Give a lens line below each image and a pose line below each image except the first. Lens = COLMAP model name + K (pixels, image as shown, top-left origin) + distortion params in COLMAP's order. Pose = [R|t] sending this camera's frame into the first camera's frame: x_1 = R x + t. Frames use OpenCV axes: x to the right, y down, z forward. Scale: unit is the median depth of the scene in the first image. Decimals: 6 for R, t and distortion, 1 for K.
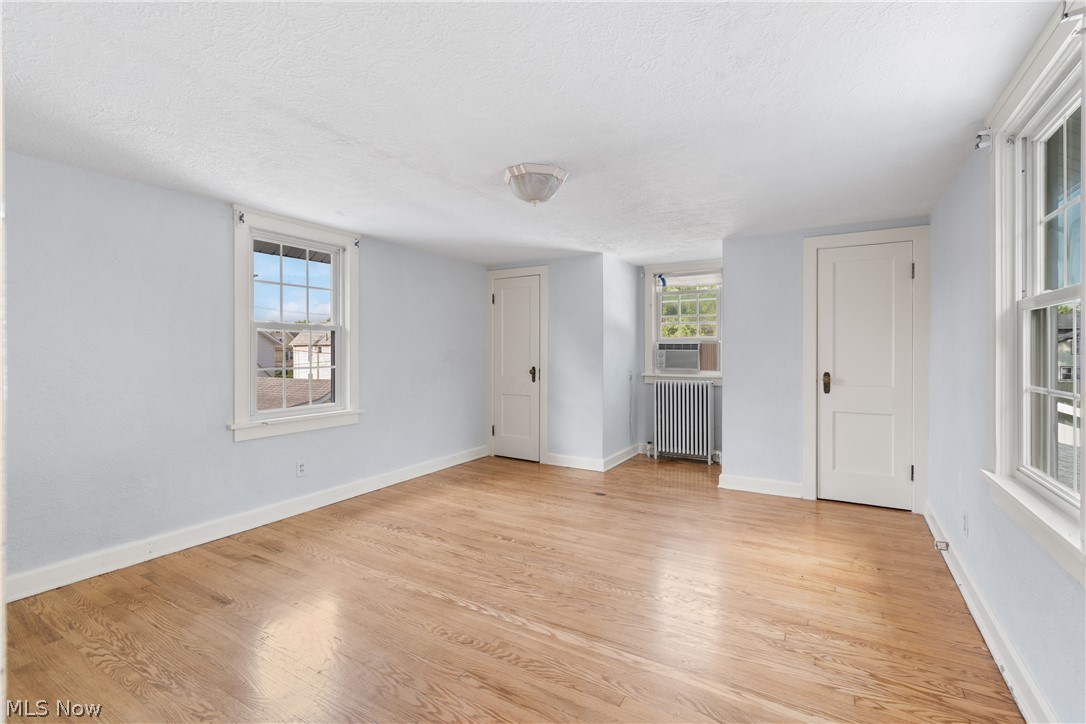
lens RADIAL K [[484.7, 0, 548.4], [0, 484.7, 355.8], [0, 0, 1]] dist [0.001507, -0.002084]
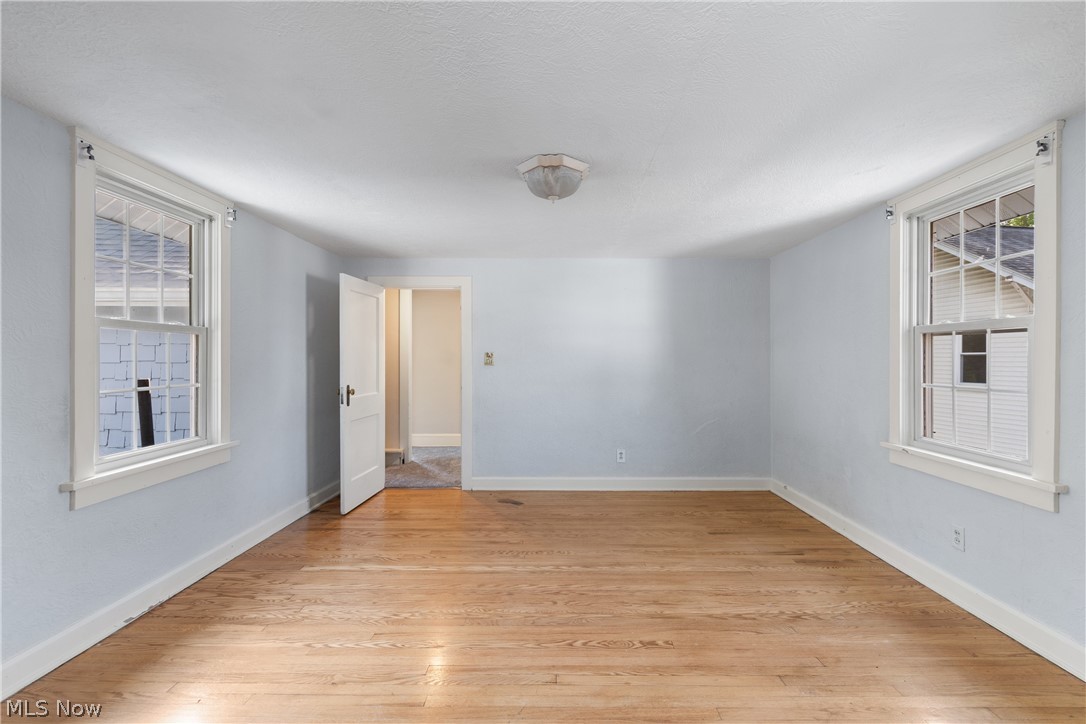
lens RADIAL K [[484.7, 0, 550.9], [0, 484.7, 358.7], [0, 0, 1]] dist [0.001507, -0.002084]
pose [[-0.863556, -0.002140, -0.504248, 0.435418], [-0.006500, 0.999955, 0.006888, -0.020342], [0.504211, 0.009226, -0.863531, 1.780852]]
